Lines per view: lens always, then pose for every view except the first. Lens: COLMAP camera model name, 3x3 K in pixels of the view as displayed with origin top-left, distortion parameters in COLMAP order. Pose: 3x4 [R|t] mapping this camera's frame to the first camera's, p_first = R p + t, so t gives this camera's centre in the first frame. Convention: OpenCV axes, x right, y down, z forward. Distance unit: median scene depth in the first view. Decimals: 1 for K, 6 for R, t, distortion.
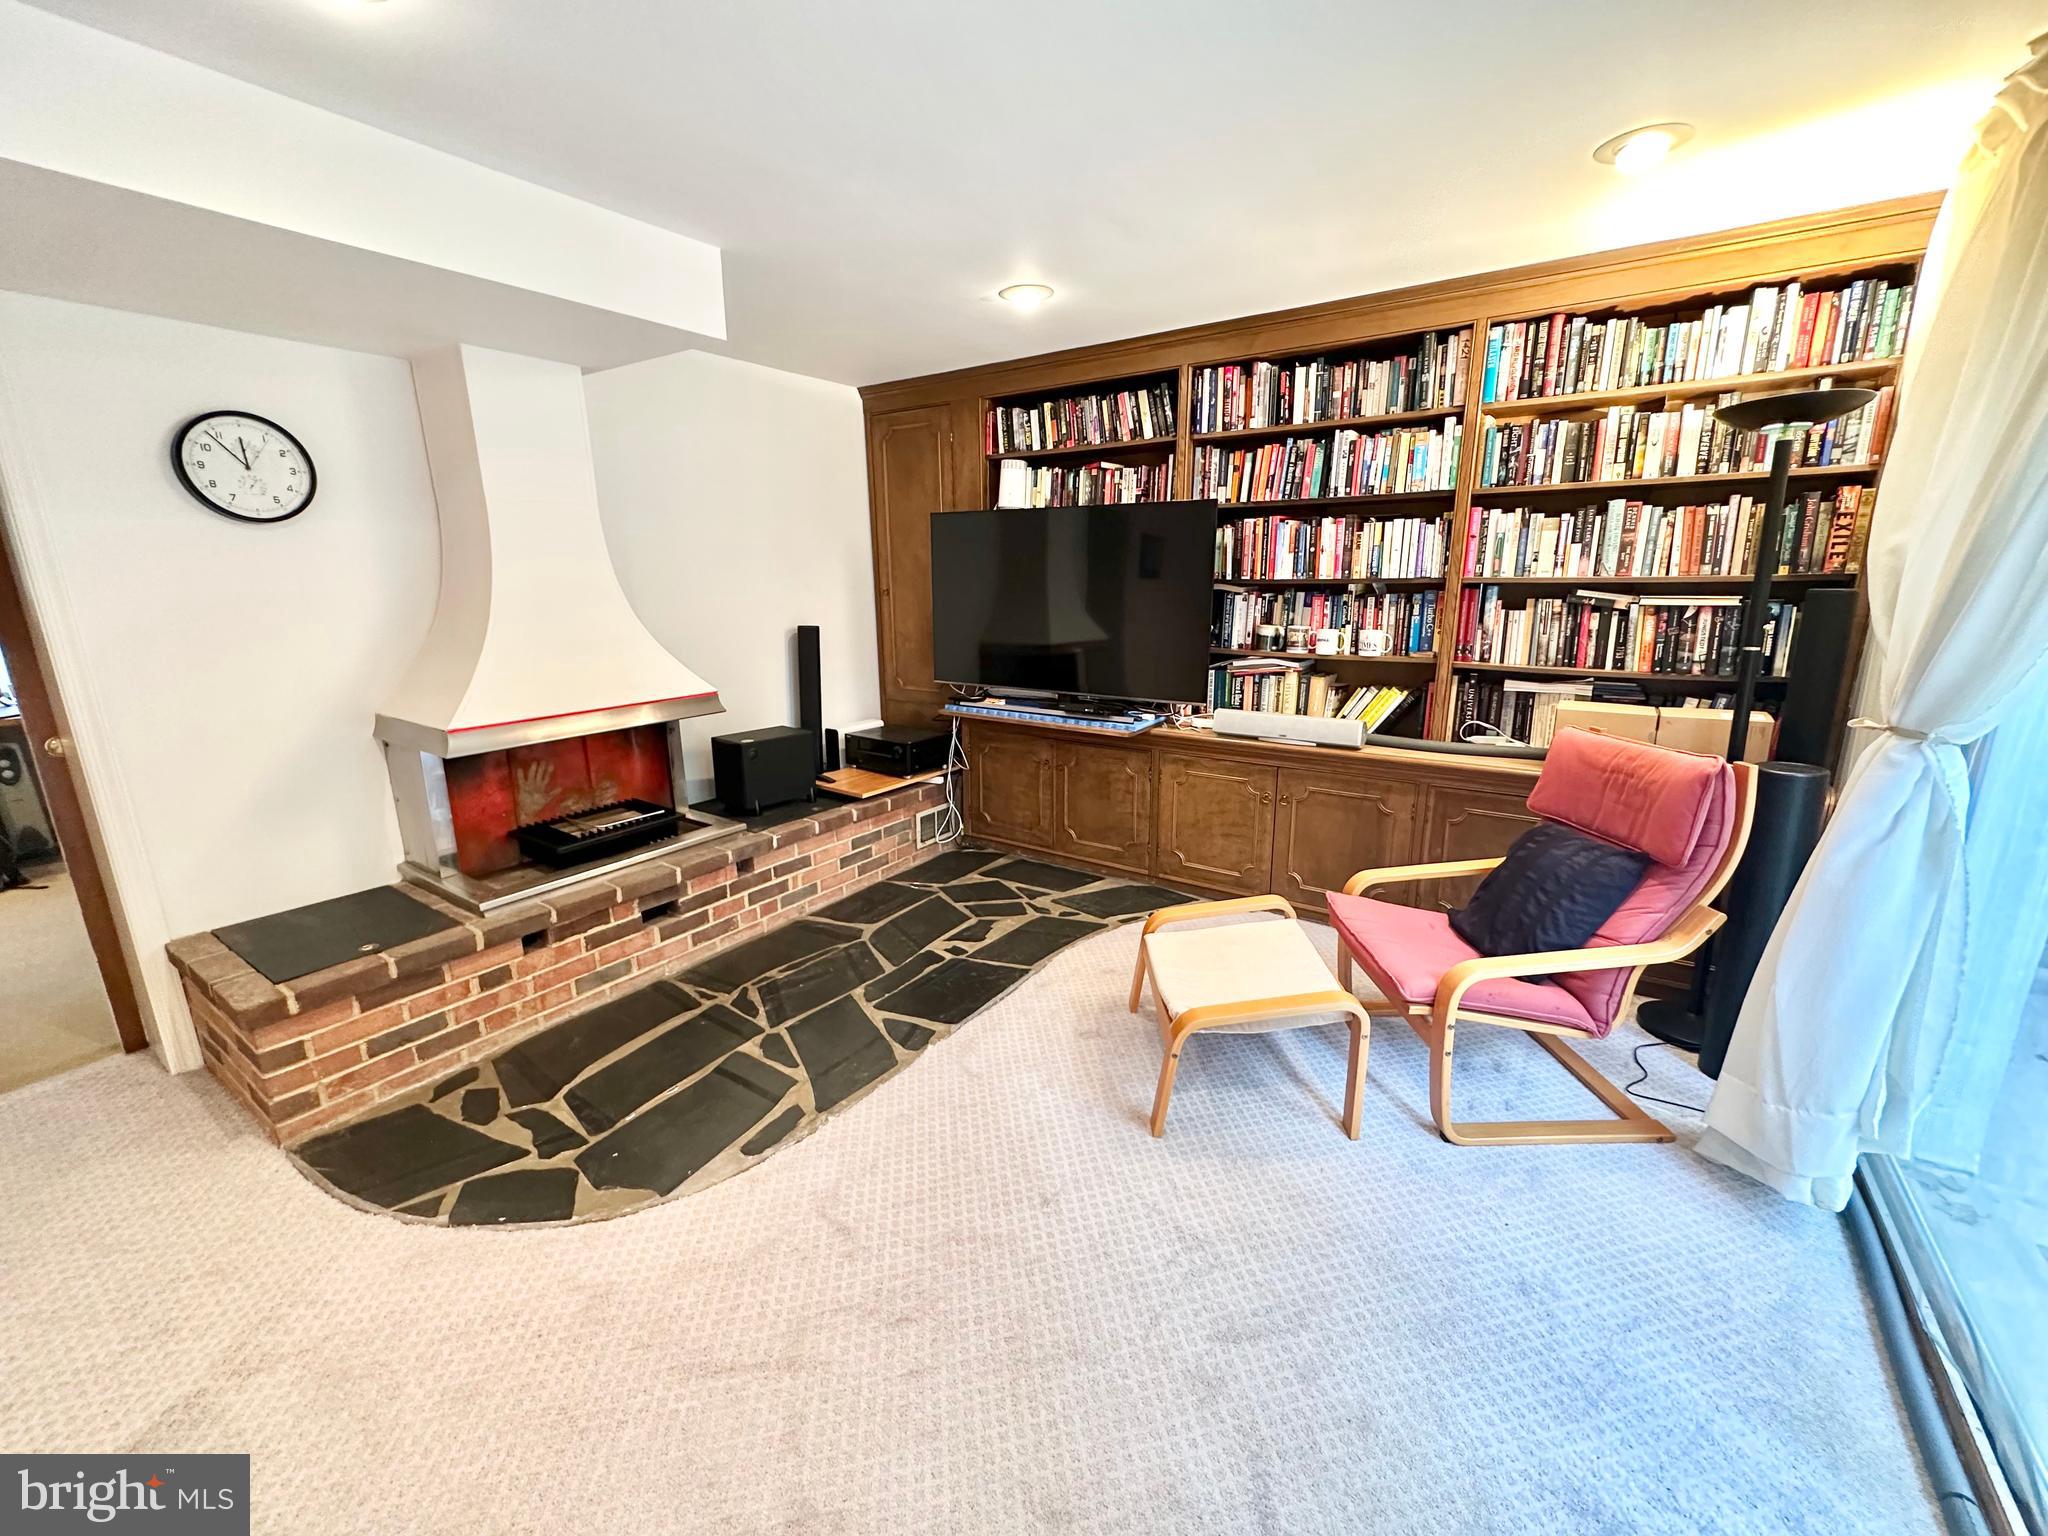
lens RADIAL K [[818.9, 0, 1022.0], [0, 818.9, 763.5], [0, 0, 1]] dist [-0.004988, 0.001442]
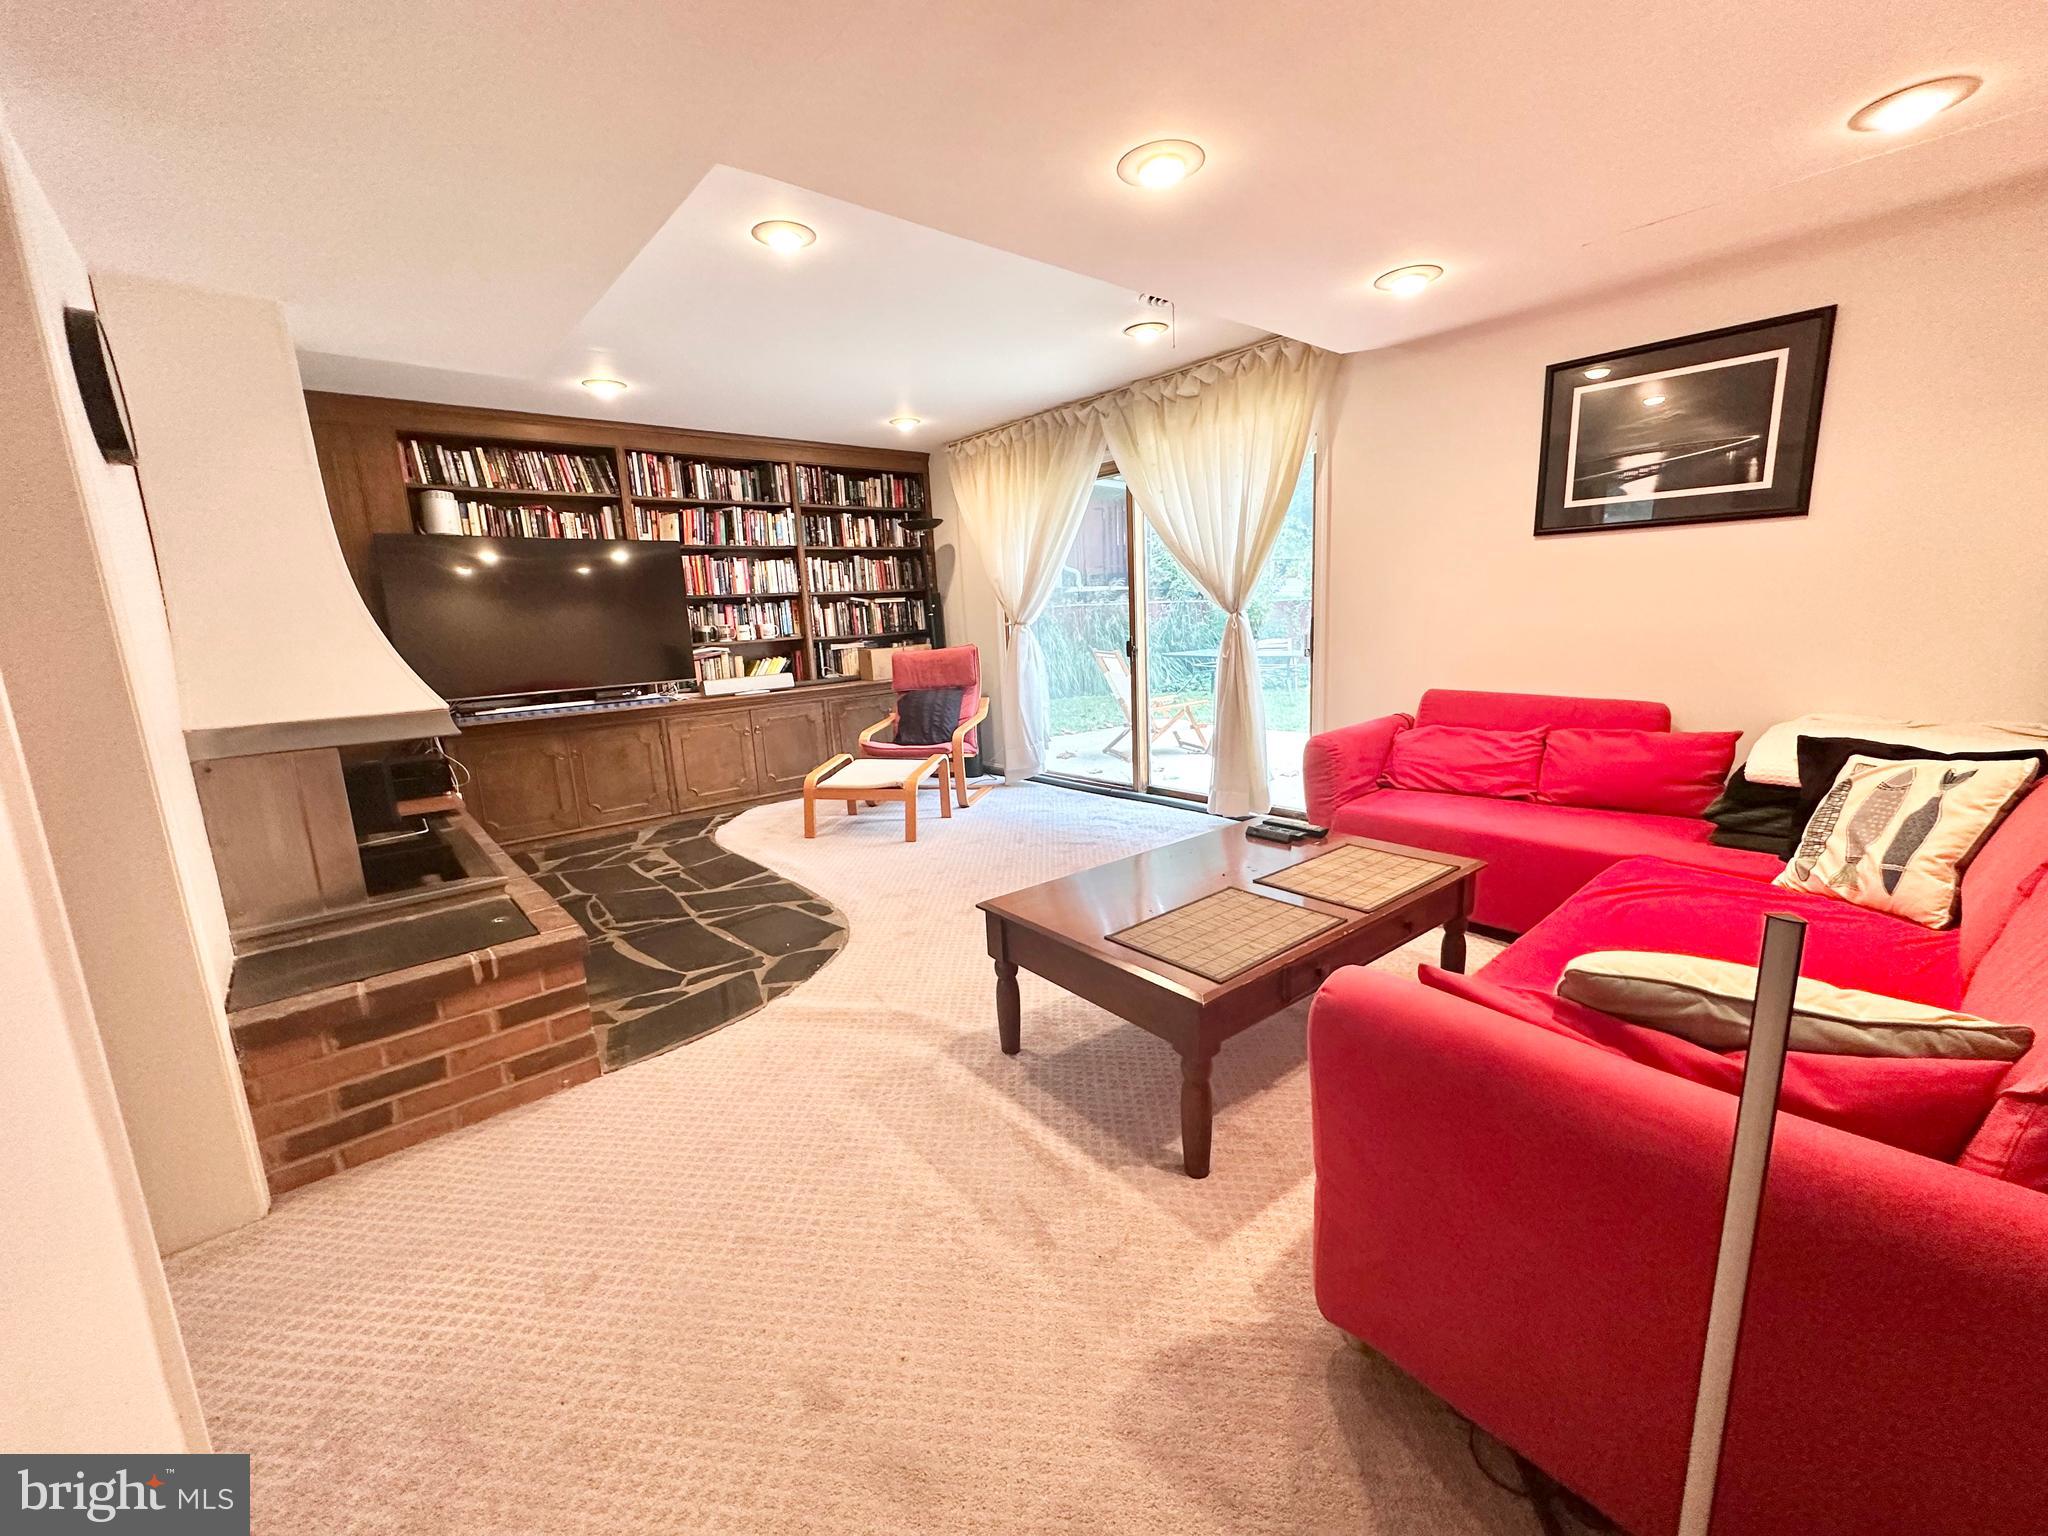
lens RADIAL K [[818.9, 0, 1029.7], [0, 818.9, 762.1], [0, 0, 1]] dist [-0.004988, 0.001442]
pose [[0.252316, -0.179755, 0.950802, -1.198405], [0.267233, 0.957325, 0.110073, 0.079019], [-0.930012, 0.226312, 0.289585, 0.058050]]
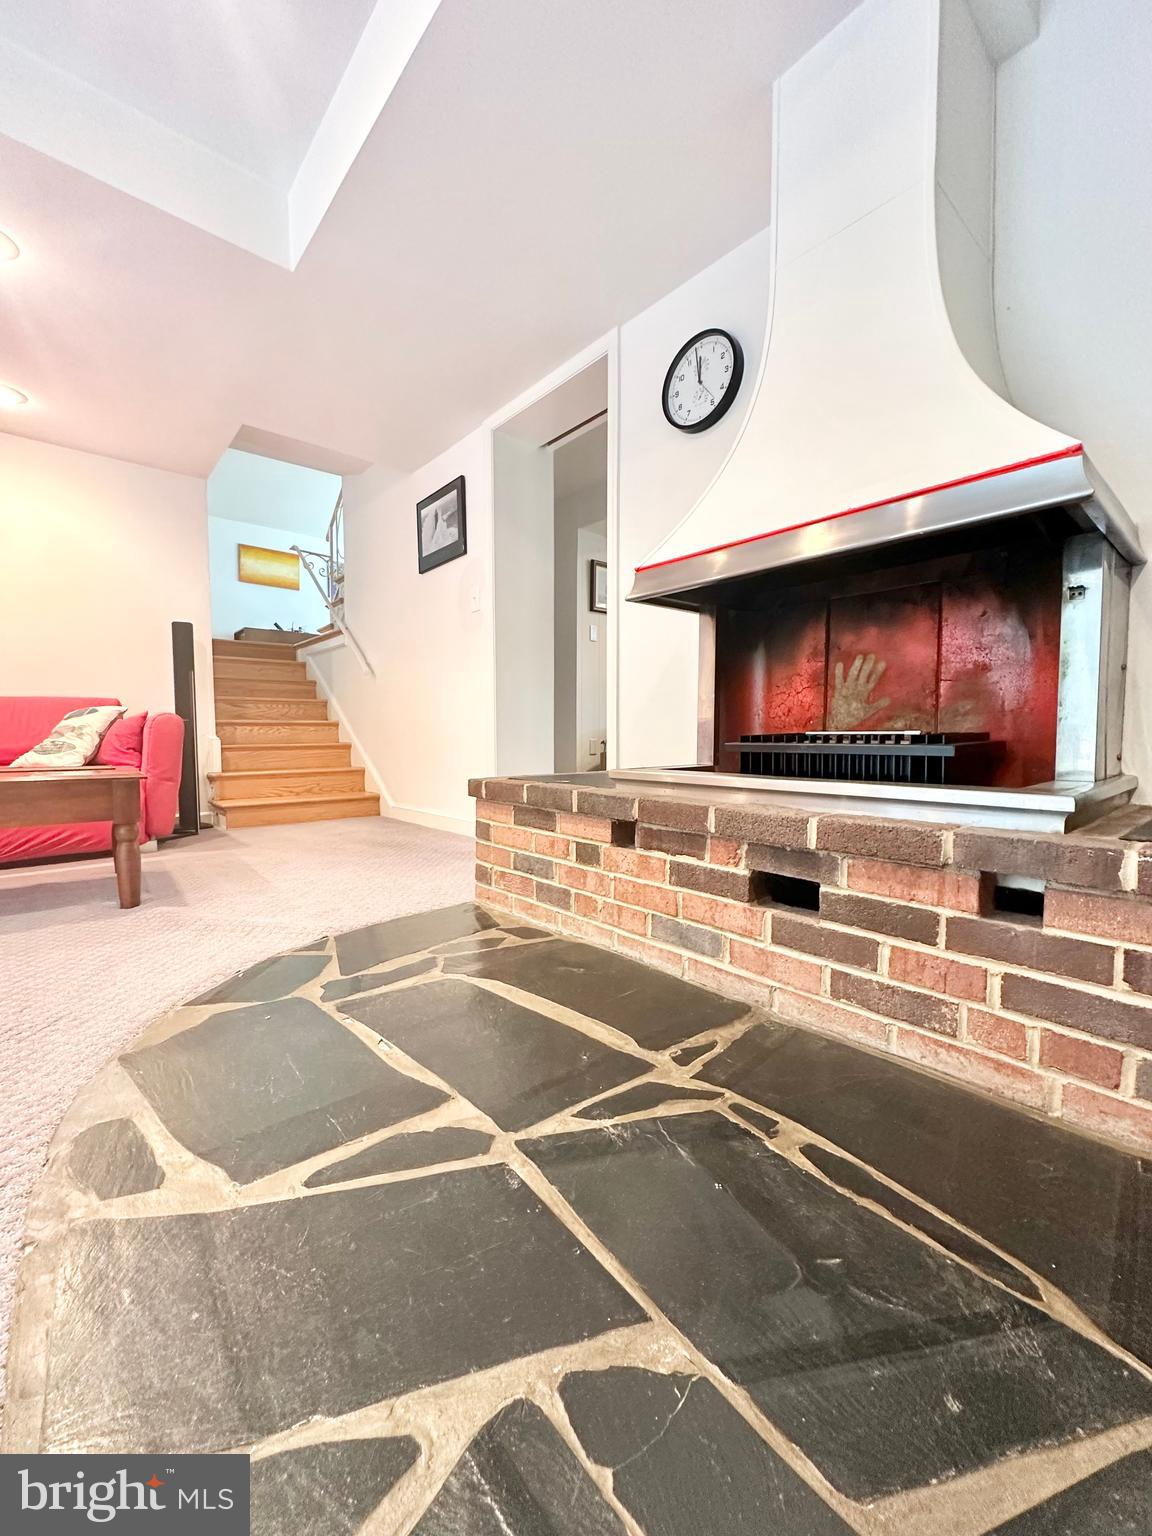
lens RADIAL K [[614.2, 0, 579.0], [0, 614.2, 769.3], [0, 0, 1]] dist [-0.004988, 0.001442]
pose [[-0.255733, 0.063112, -0.964685, -0.021028], [-0.216879, 0.968687, 0.120867, 0.083285], [0.942106, 0.240129, -0.234038, 0.932242]]
